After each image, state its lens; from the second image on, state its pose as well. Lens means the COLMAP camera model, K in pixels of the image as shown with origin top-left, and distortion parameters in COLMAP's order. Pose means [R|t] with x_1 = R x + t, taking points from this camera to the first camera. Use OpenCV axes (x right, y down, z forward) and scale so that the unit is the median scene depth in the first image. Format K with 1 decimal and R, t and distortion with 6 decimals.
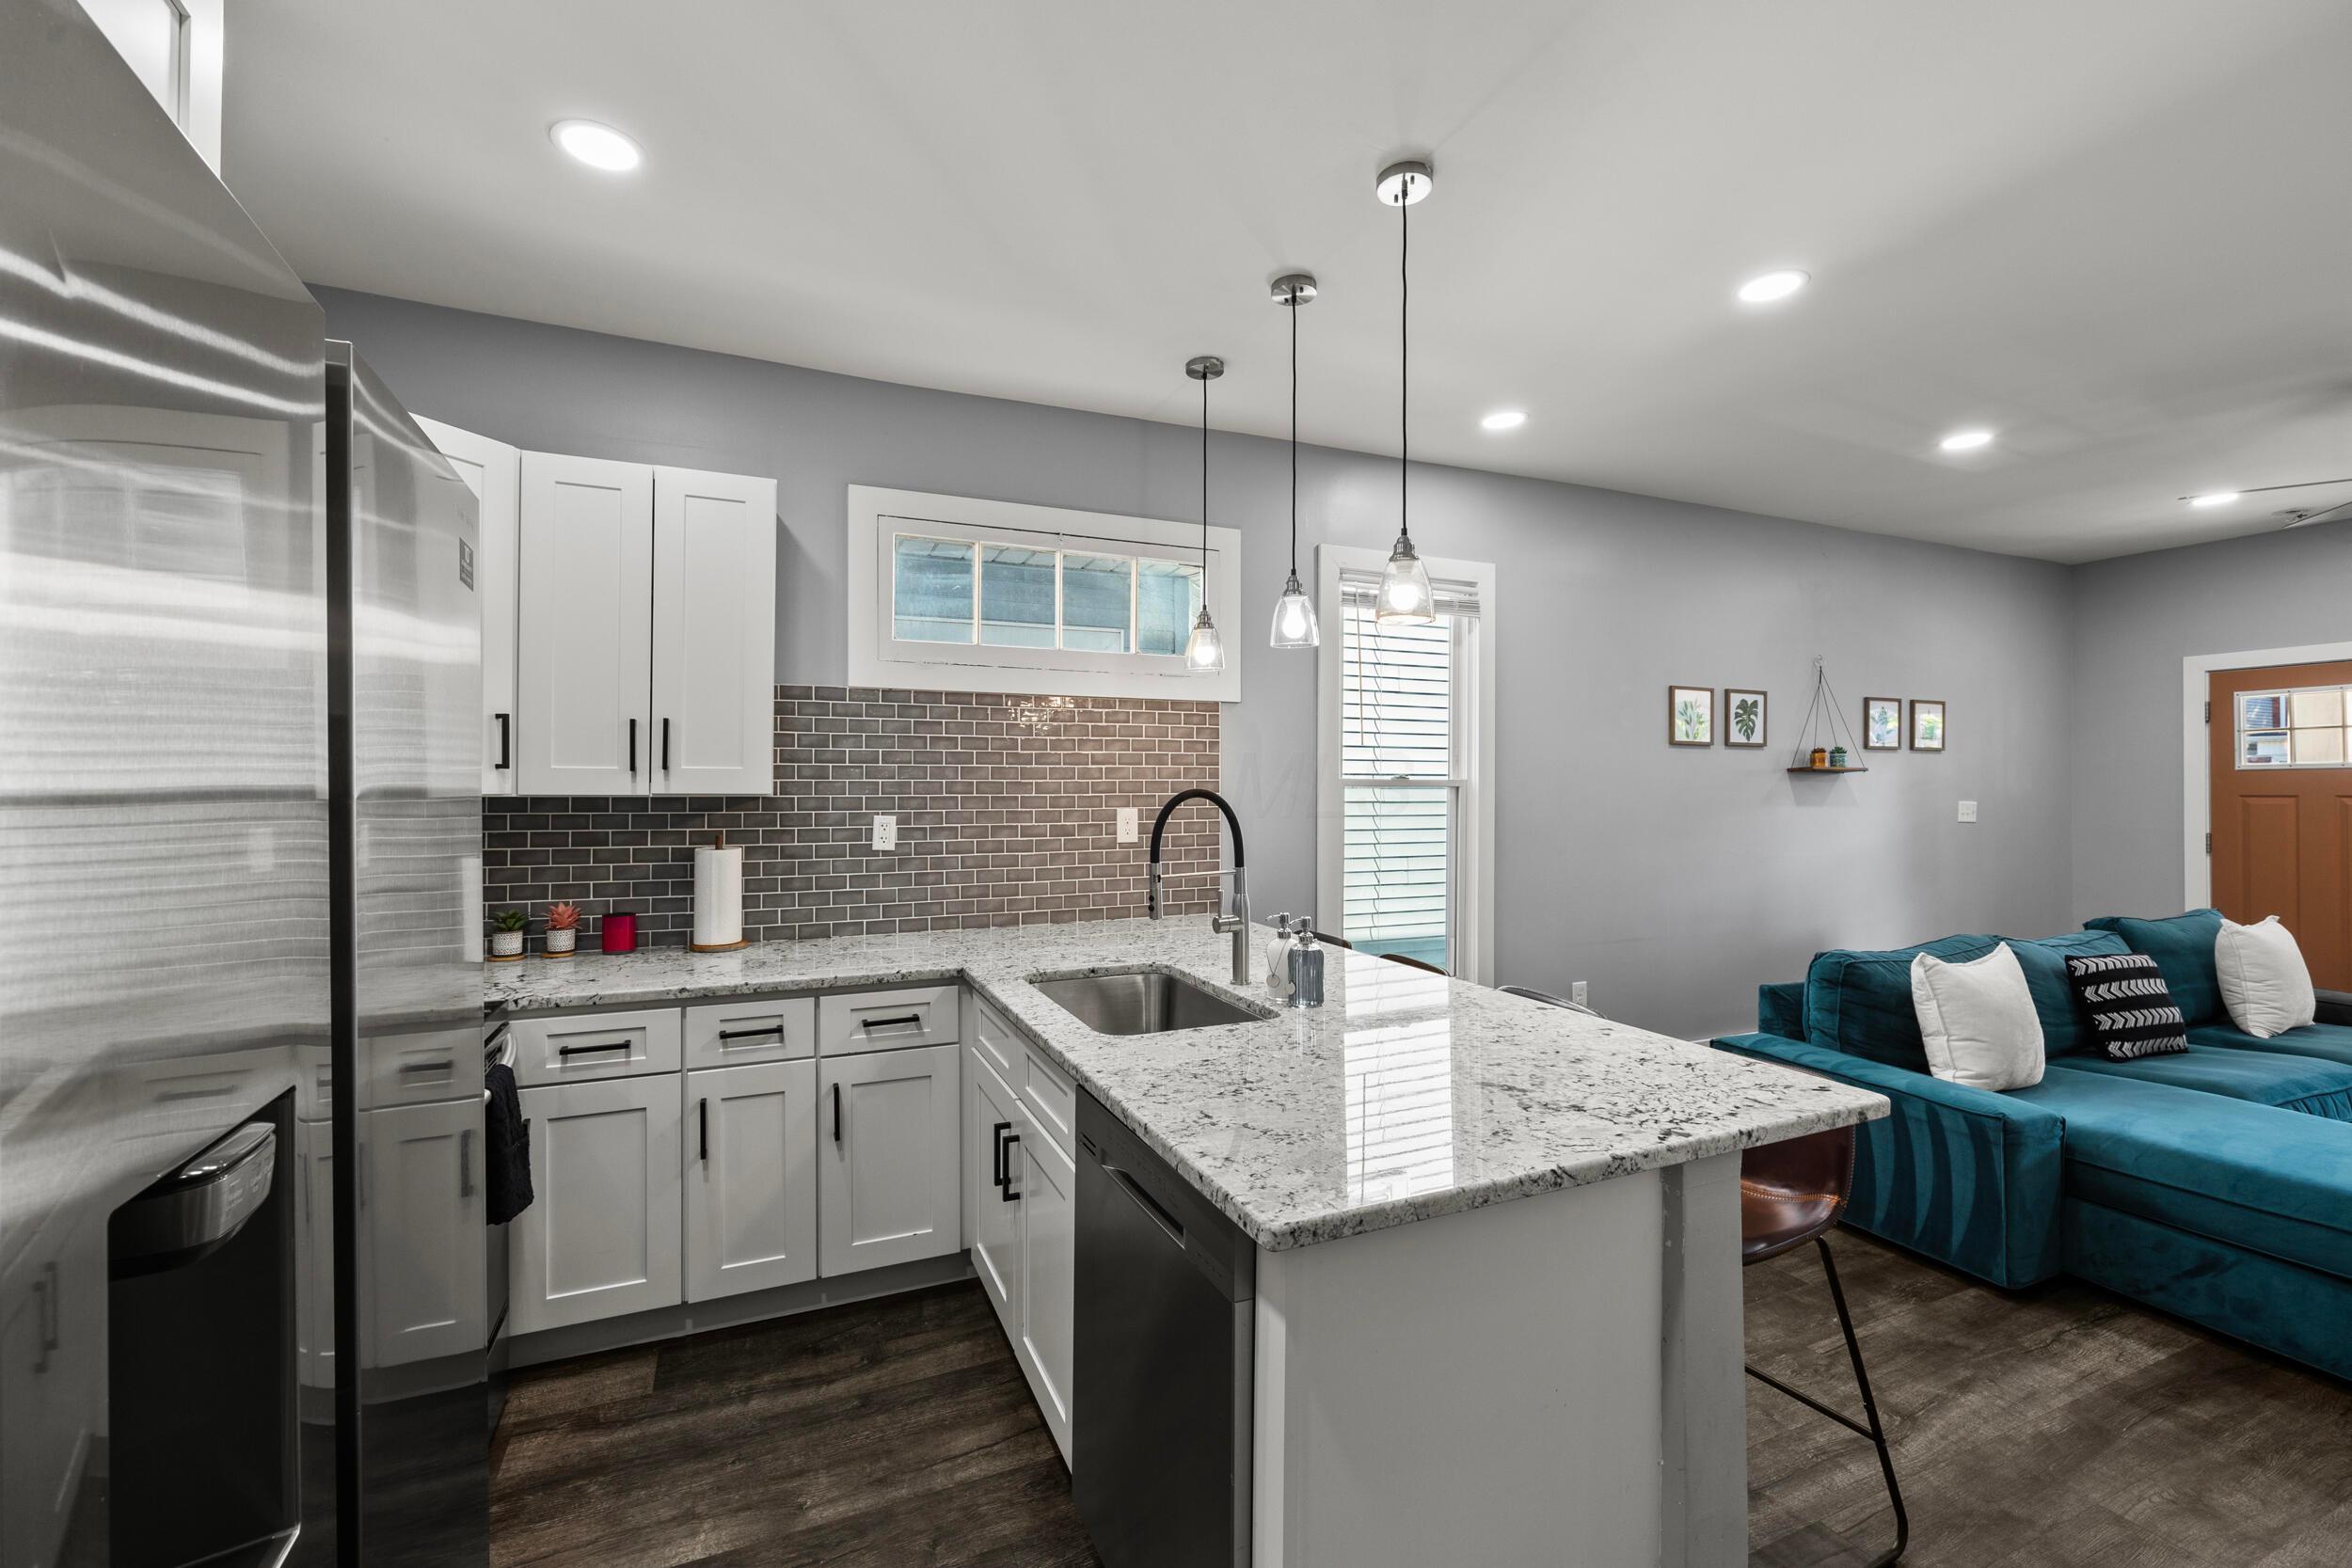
lens RADIAL K [[939.7, 0, 1176.0], [0, 939.7, 784.0], [0, 0, 1]] dist [-0.002414, -0.000215]
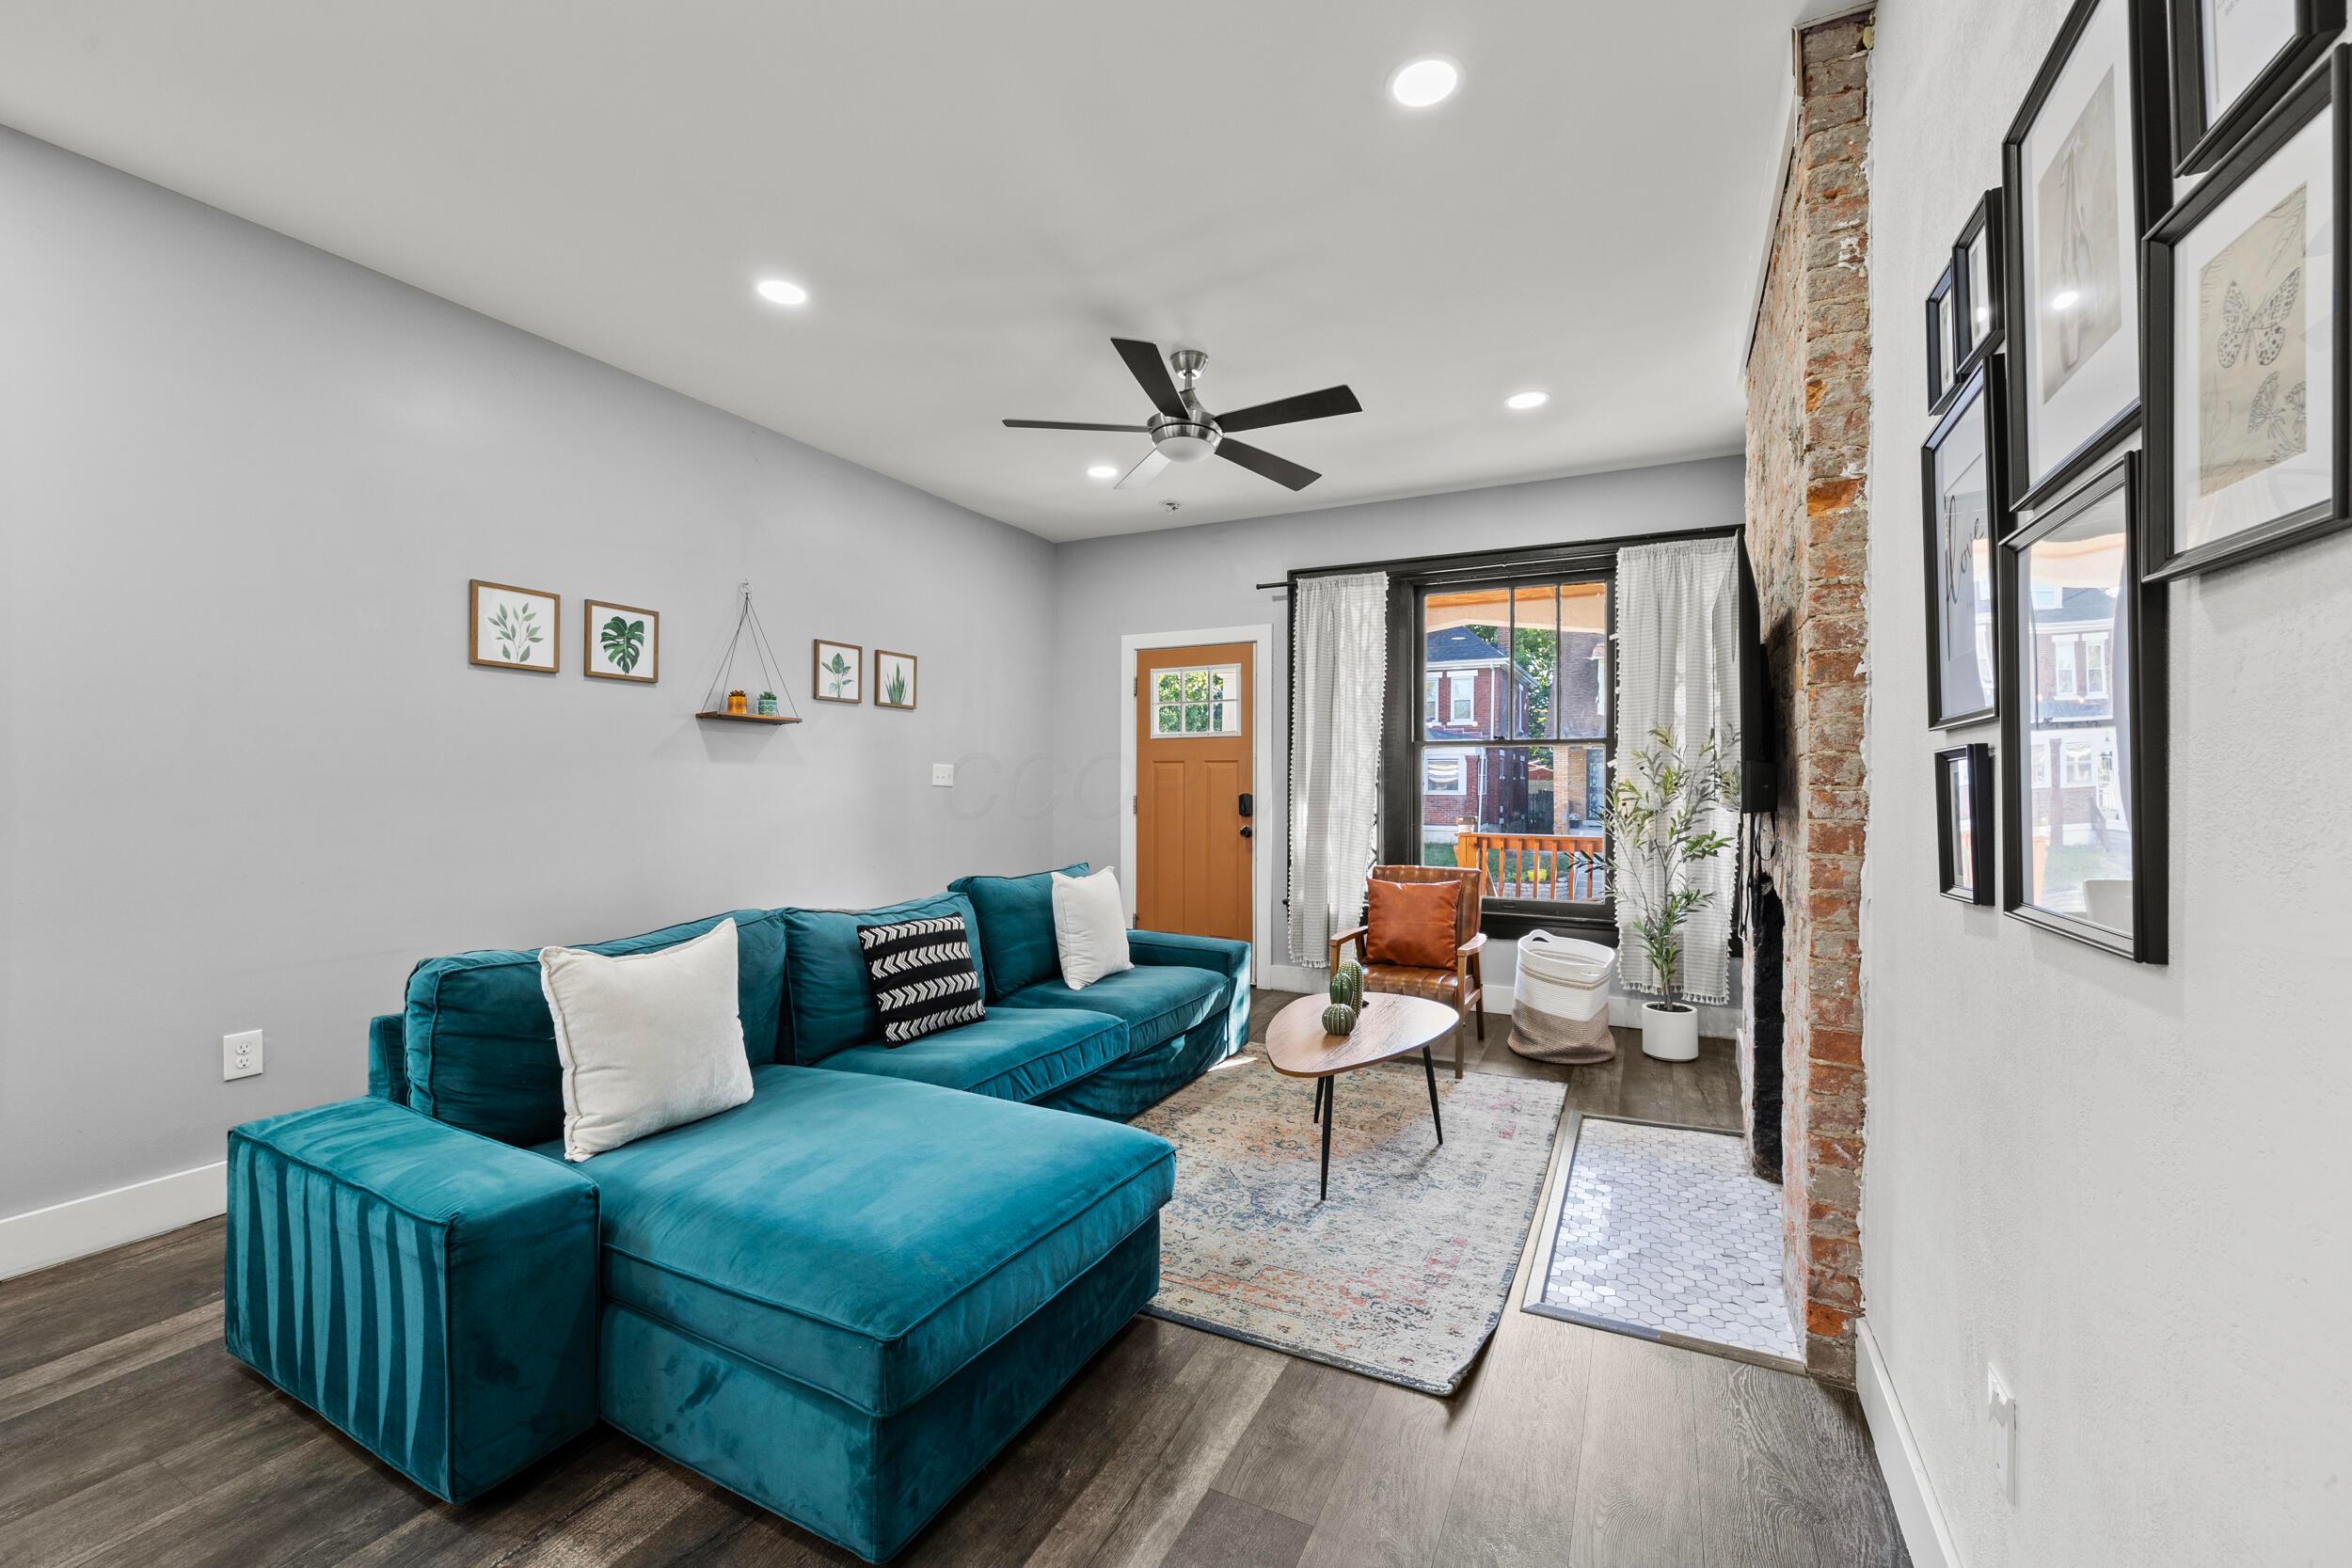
lens RADIAL K [[939.7, 0, 1176.0], [0, 939.7, 784.0], [0, 0, 1]] dist [-0.002414, -0.000215]
pose [[0.762179, 0.003737, 0.647356, 0.571856], [-0.007823, 0.999963, 0.003438, 0.047374], [-0.647320, -0.007685, 0.762180, 0.166290]]
